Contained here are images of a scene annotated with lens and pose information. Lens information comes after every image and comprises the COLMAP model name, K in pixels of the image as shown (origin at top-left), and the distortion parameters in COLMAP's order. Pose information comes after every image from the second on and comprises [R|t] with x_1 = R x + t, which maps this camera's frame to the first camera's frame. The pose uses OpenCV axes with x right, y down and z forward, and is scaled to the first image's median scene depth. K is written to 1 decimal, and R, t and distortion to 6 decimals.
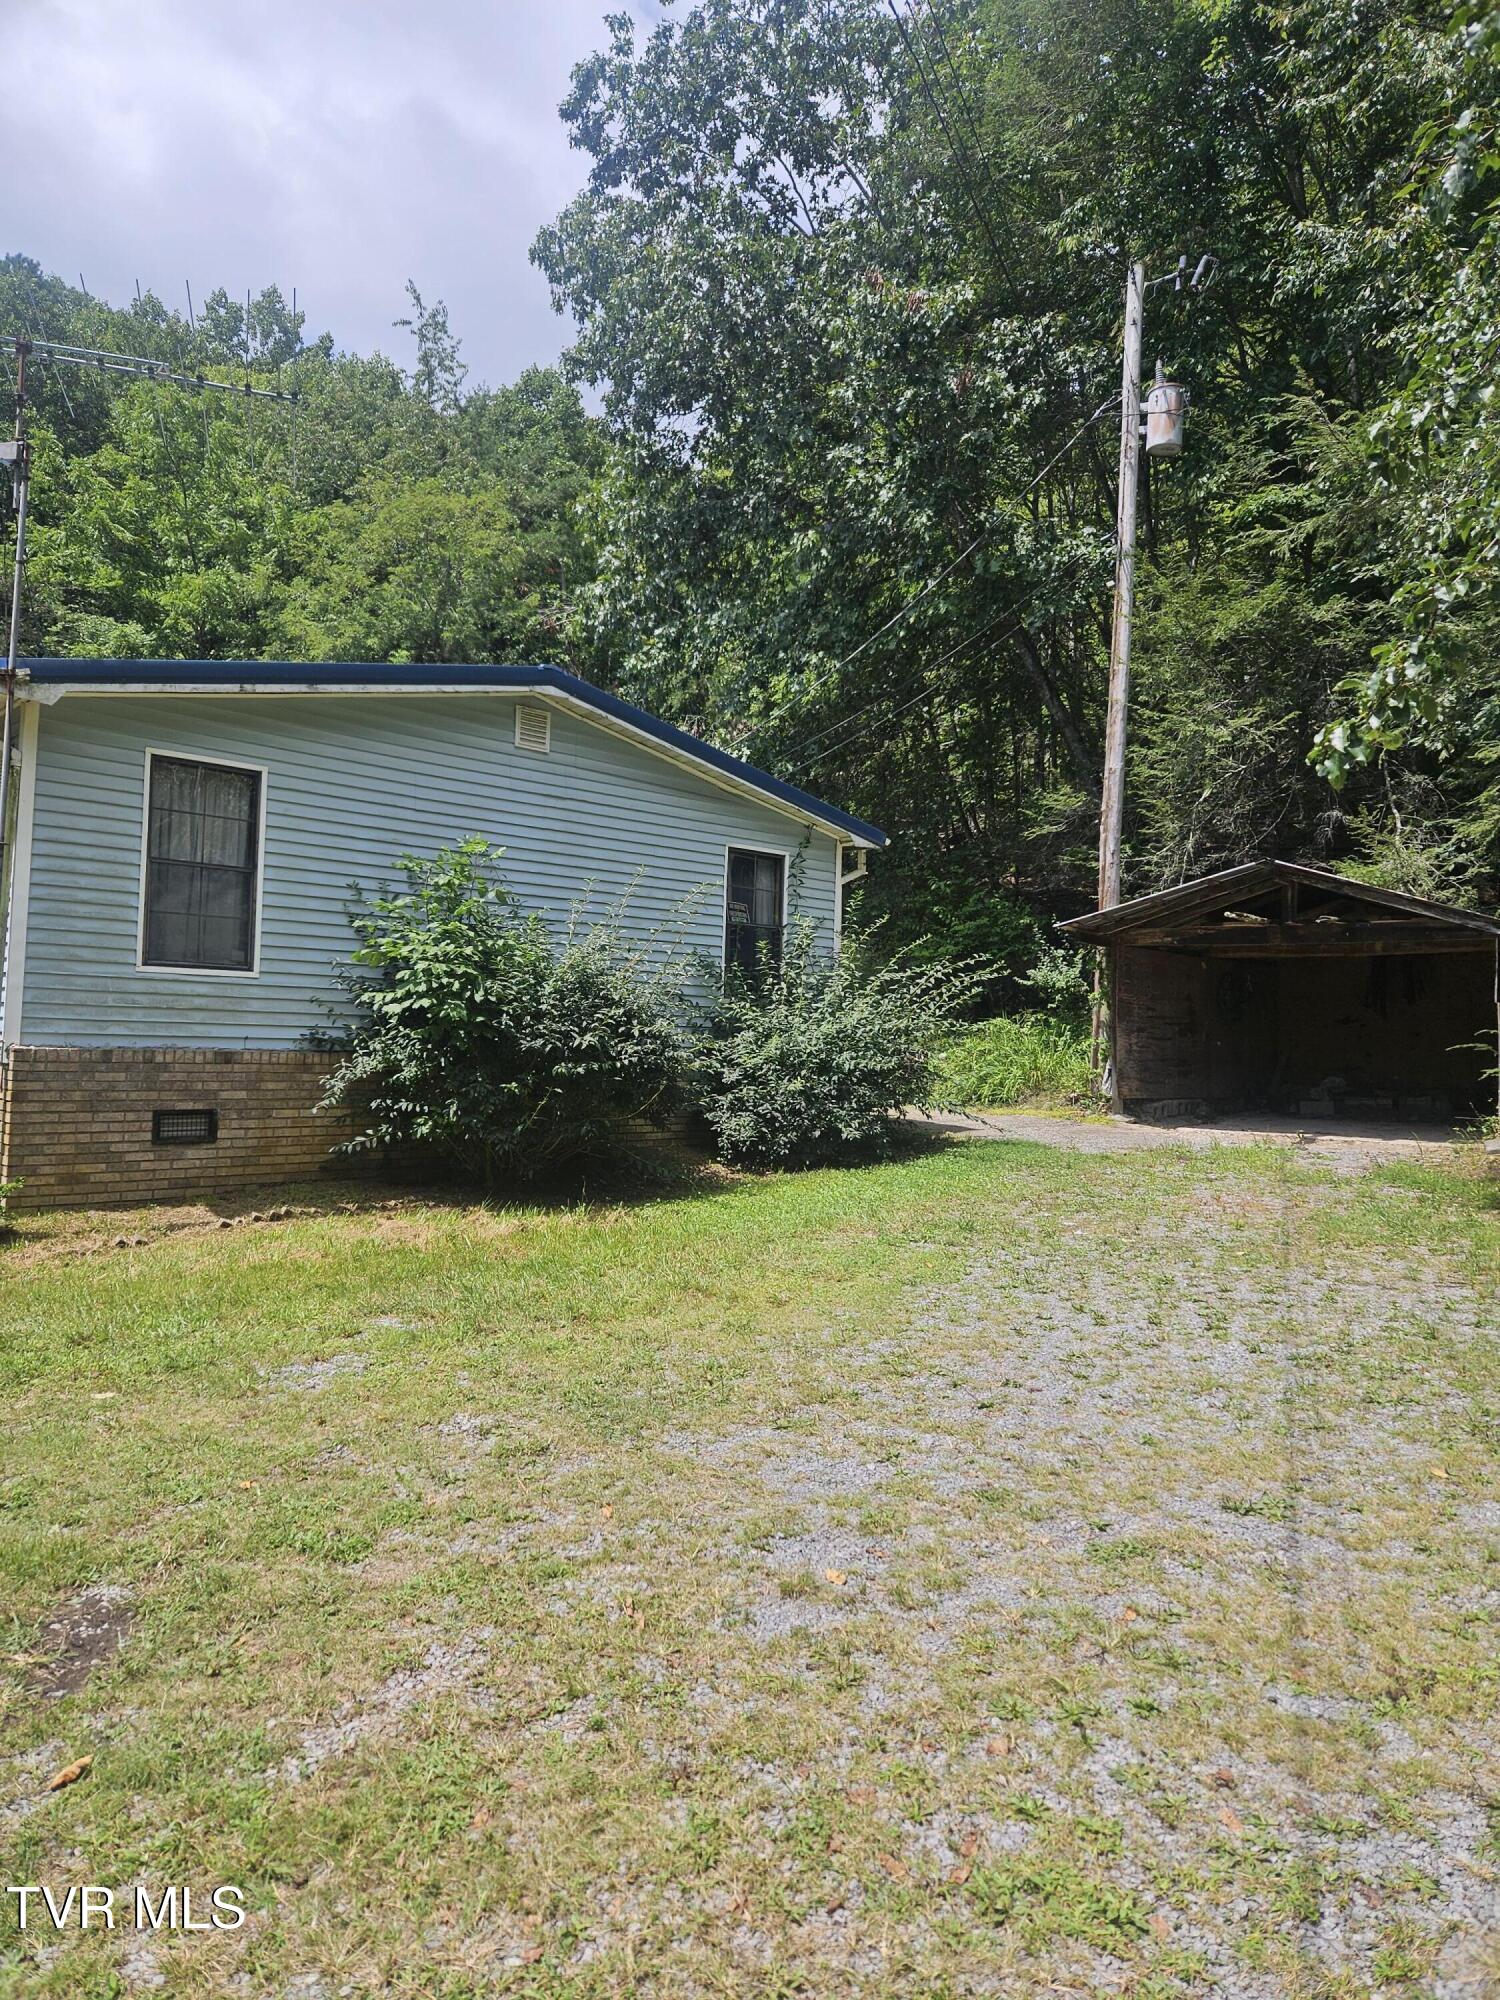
lens RADIAL K [[1328.1, 0, 750.2], [0, 1328.1, 995.0], [0, 0, 1]] dist [0.024756, 0.002587]
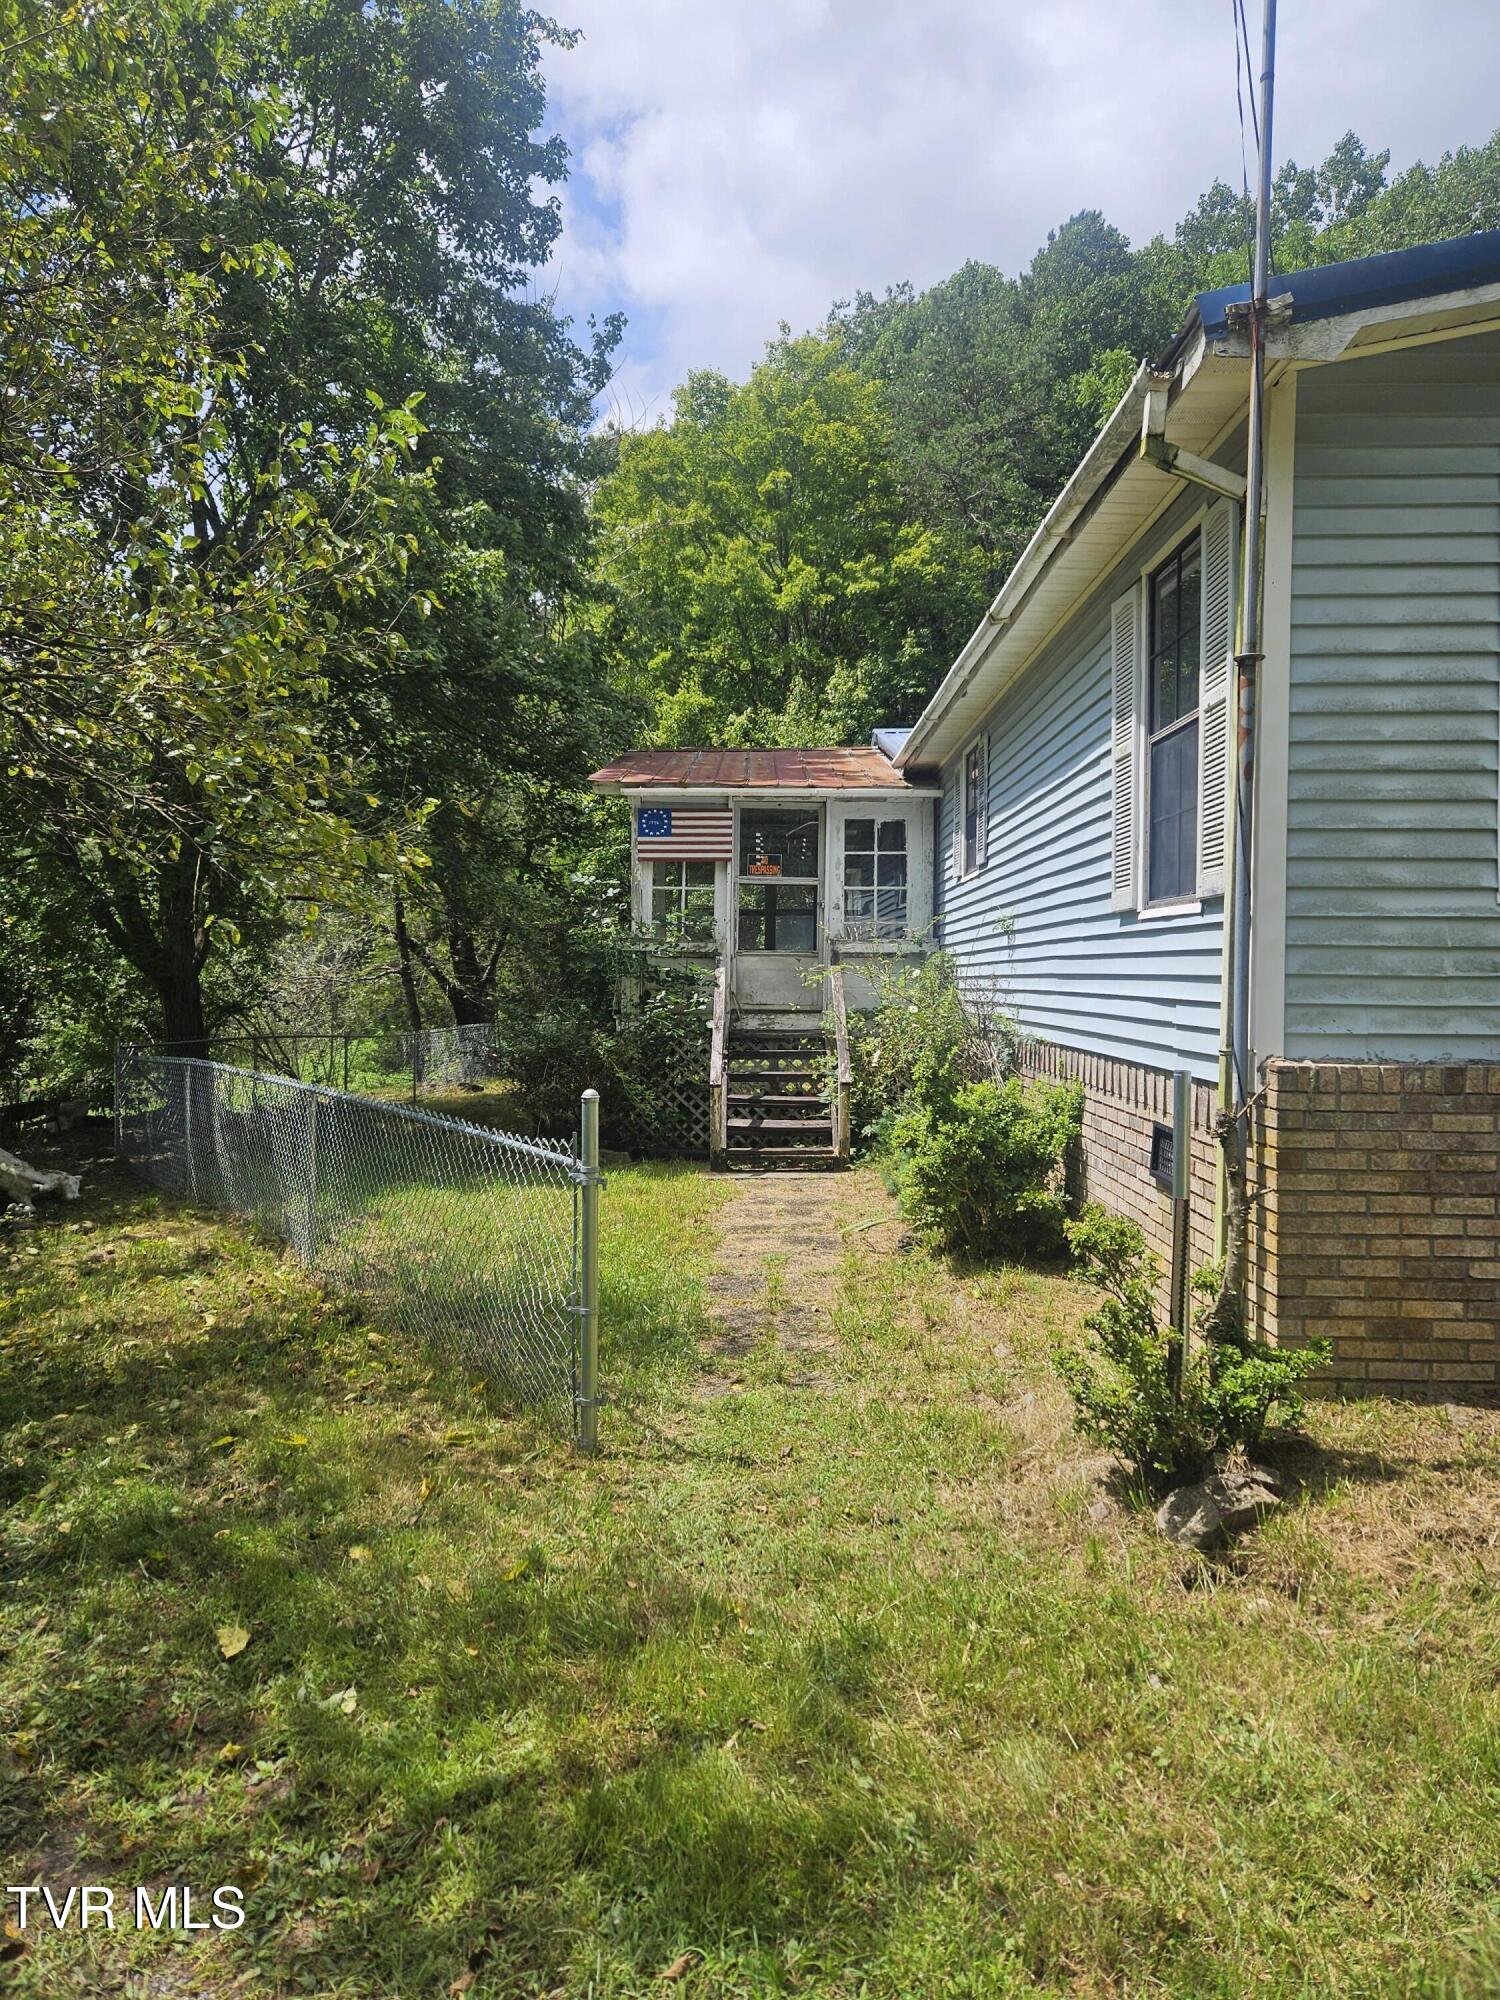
lens RADIAL K [[1328.1, 0, 748.3], [0, 1328.1, 997.8], [0, 0, 1]] dist [0.024756, 0.002587]
pose [[0.734052, -0.029936, -0.678433, -0.339328], [0.042174, 0.999109, 0.001545, 0.004167], [0.677782, -0.029746, 0.734661, 0.470894]]
